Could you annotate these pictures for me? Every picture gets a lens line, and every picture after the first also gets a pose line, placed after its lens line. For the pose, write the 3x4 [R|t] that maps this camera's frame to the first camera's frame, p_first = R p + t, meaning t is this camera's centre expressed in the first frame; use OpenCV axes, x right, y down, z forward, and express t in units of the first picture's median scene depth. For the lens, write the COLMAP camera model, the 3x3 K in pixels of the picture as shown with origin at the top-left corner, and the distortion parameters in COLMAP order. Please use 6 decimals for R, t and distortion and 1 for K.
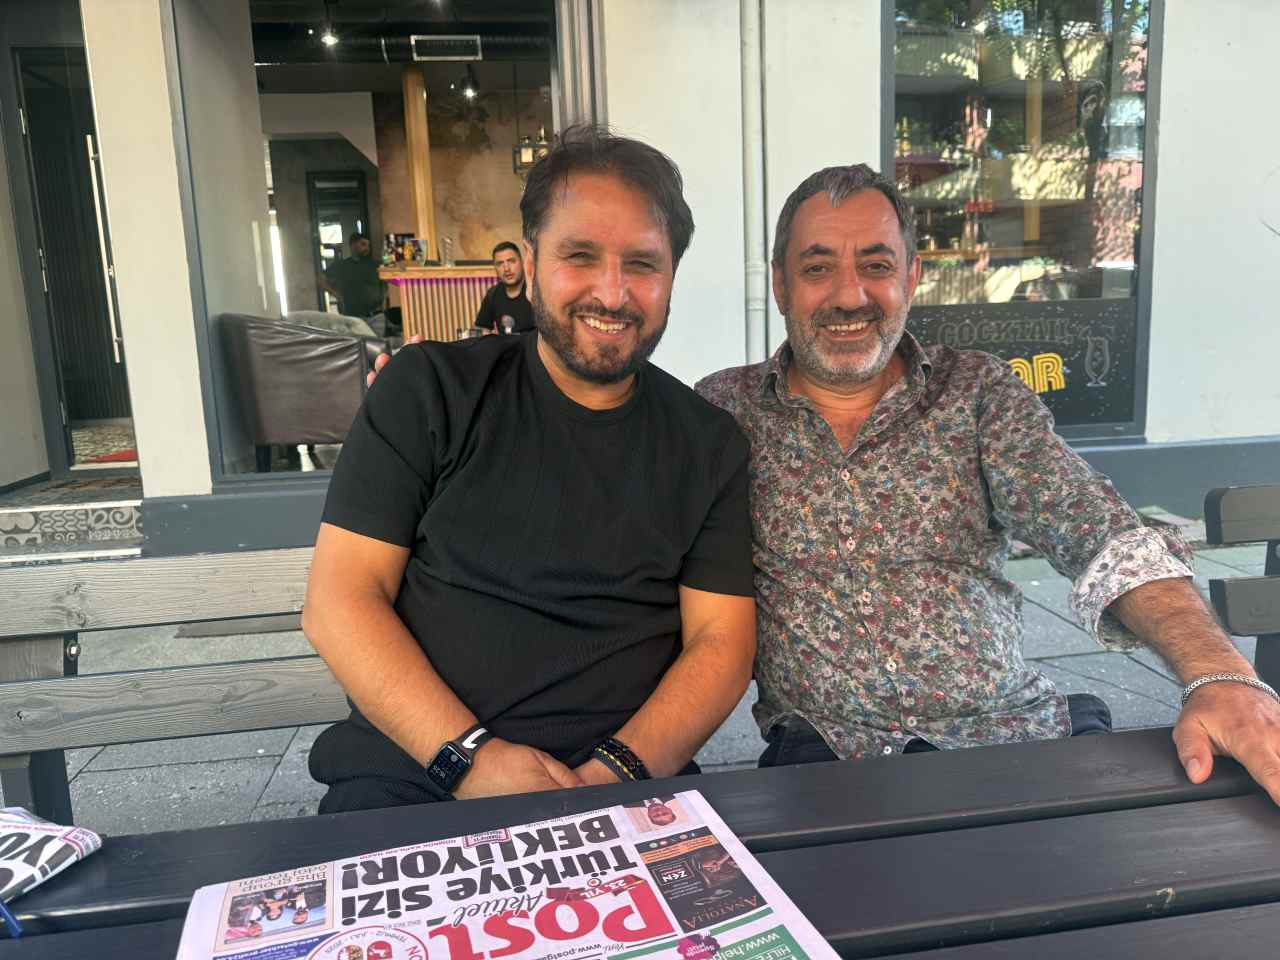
lens RADIAL K [[912.9, 0, 640.9], [0, 912.9, 484.6], [0, 0, 1]] dist [-0.003432, -0.002174]
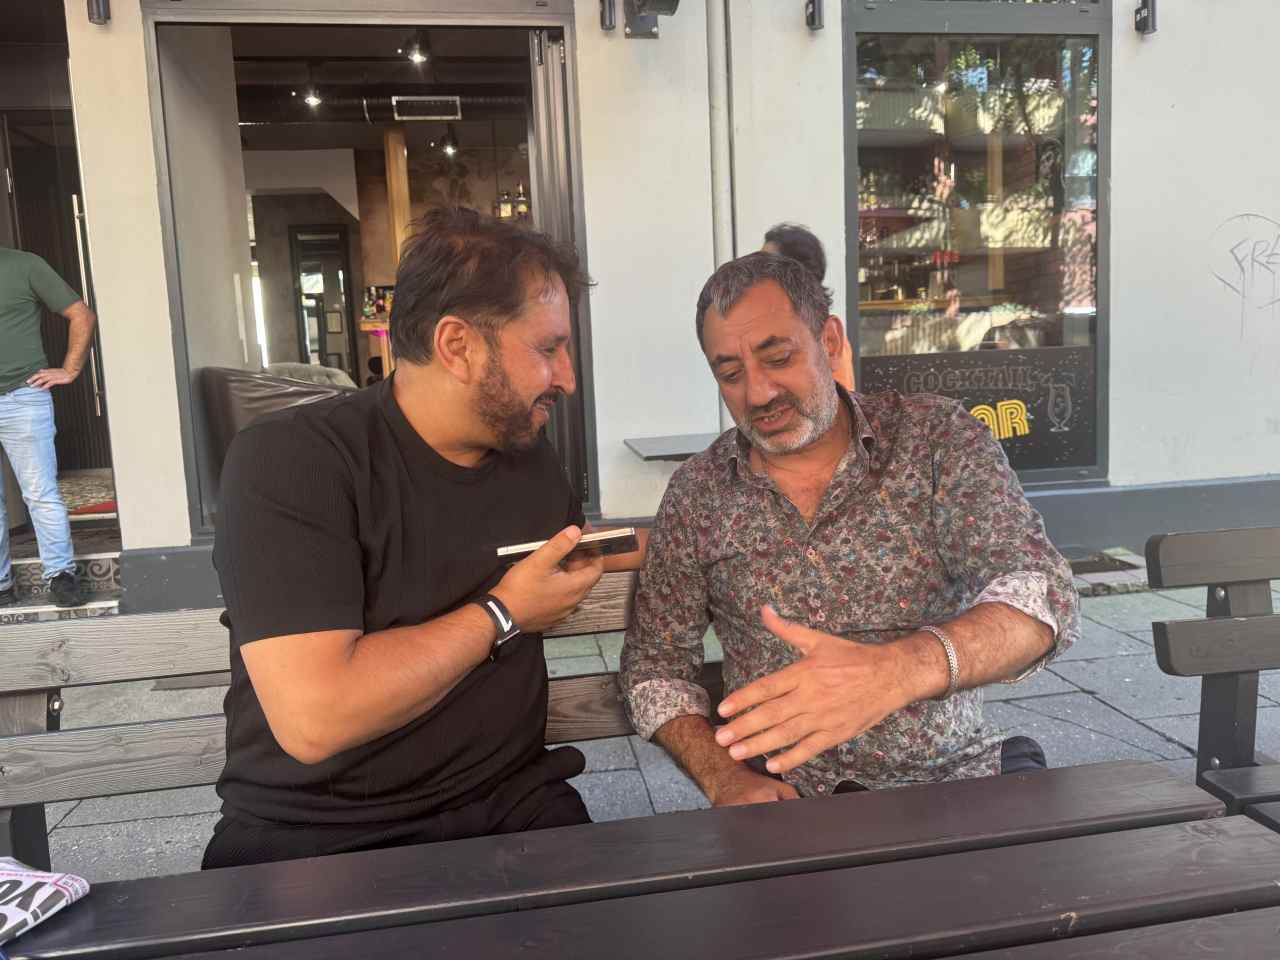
lens RADIAL K [[911.9, 0, 640.0], [0, 911.9, 480.0], [0, 0, 1]] dist [0.004888, -0.007303]
pose [[0.999780, -0.008978, 0.018955, 0.005747], [0.009963, 0.998572, -0.052477, -0.003459], [-0.018457, 0.052655, 0.998442, -0.016039]]
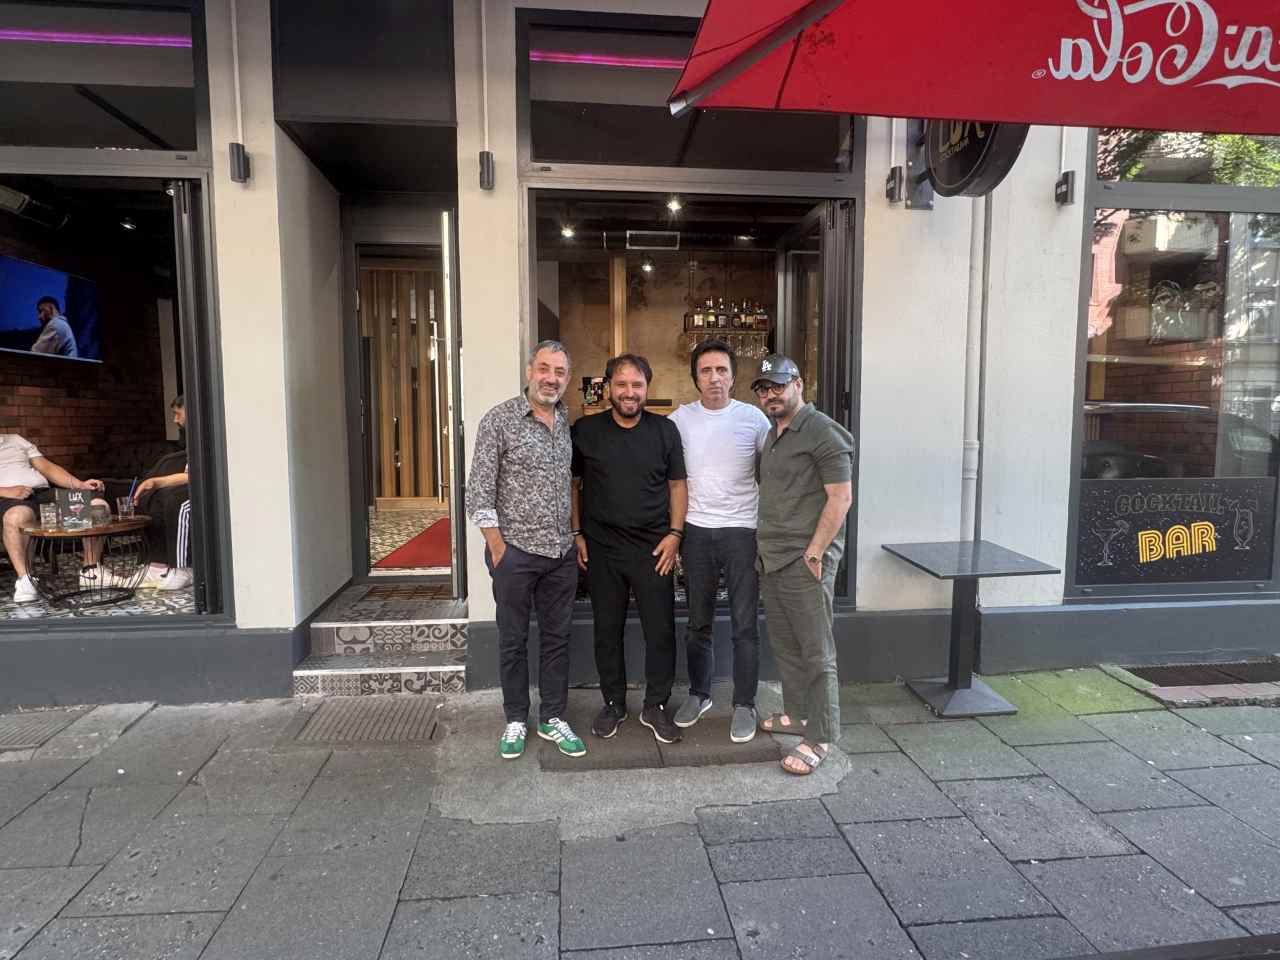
lens RADIAL K [[703.9, 0, 640.0], [0, 703.9, 480.0], [0, 0, 1]] dist [-0.001994, -0.000478]
pose [[0.998967, 0.038479, -0.024163, -0.255059], [-0.040146, 0.996539, -0.072784, -0.095033], [0.021279, 0.073679, 0.997055, 0.056503]]
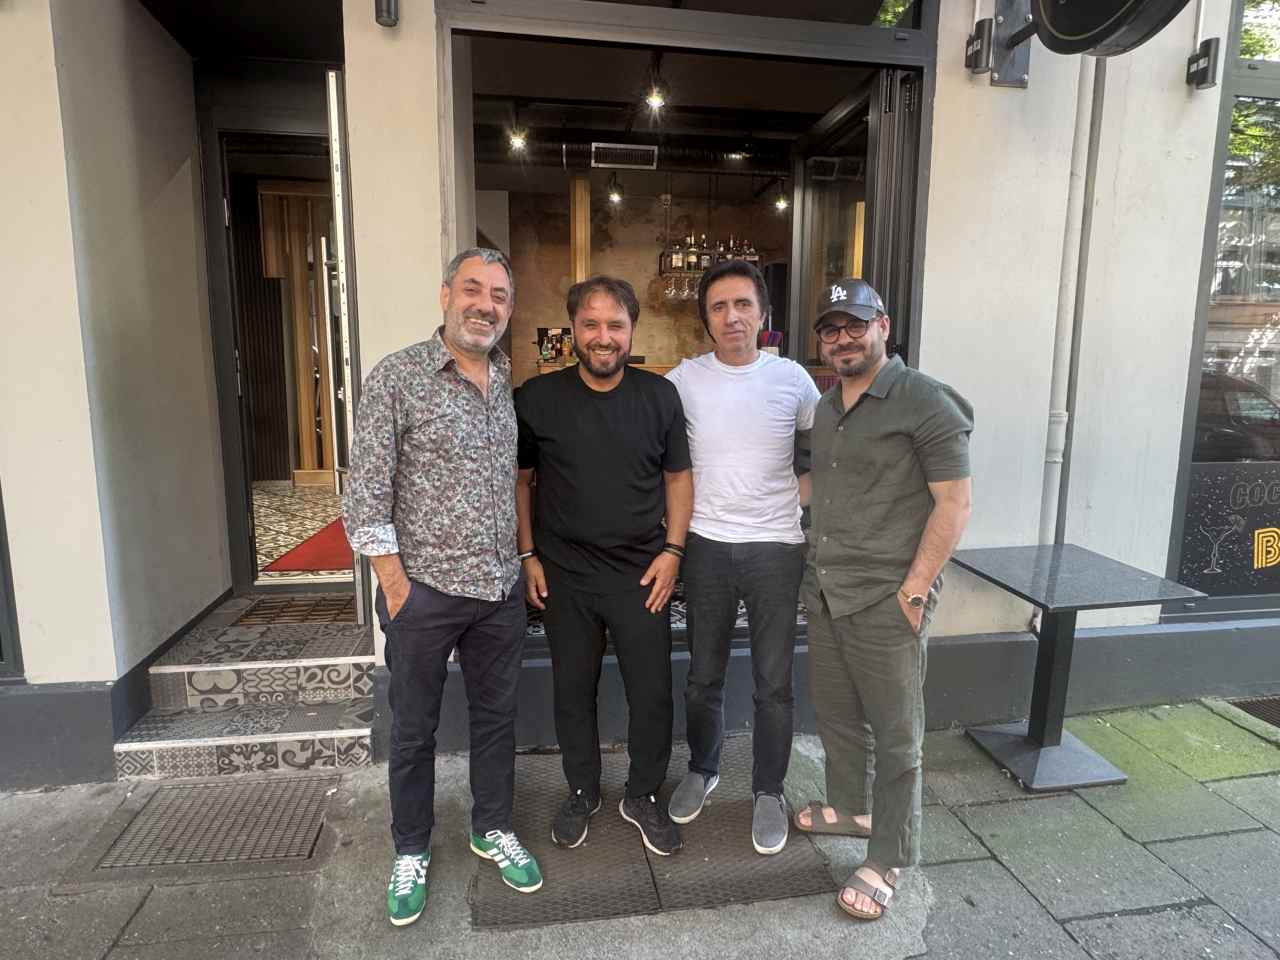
lens RADIAL K [[704.7, 0, 635.0], [0, 704.7, 479.6], [0, 0, 1]] dist [-0.002265, 0.000207]
pose [[0.998720, 0.039709, 0.031323, -0.277284], [-0.039086, 0.999031, -0.020249, -0.130004], [-0.032096, 0.018999, 0.999304, 0.279281]]
